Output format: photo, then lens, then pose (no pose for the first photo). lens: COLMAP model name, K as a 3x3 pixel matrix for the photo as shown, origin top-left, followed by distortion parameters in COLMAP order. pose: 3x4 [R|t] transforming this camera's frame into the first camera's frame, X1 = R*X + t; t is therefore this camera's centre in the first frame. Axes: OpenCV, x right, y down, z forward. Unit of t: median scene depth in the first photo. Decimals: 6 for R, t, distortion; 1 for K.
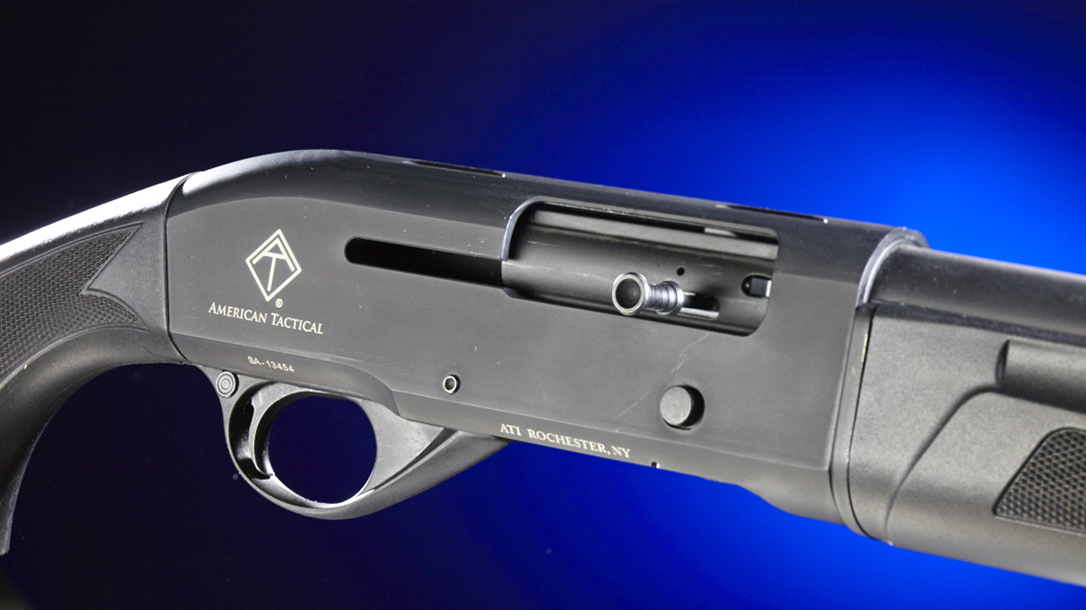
lens RADIAL K [[3399.1, 0, 543.0], [0, 3399.1, 305.0], [0, 0, 1]] dist [-0.046538, 1.981197]
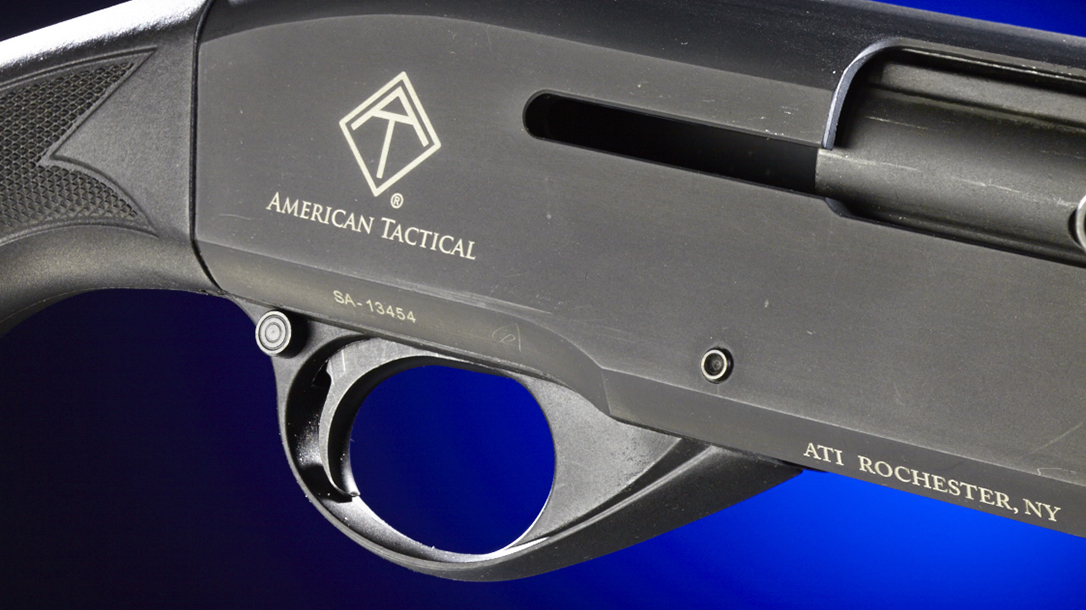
lens RADIAL K [[3399.1, 0, 543.0], [0, 3399.1, 305.0], [0, 0, 1]] dist [-0.046538, 1.981197]
pose [[0.997038, 0.059953, 0.048174, -0.079578], [-0.061050, 0.997900, 0.021624, 0.003088], [-0.046776, -0.024500, 0.998605, 0.428351]]
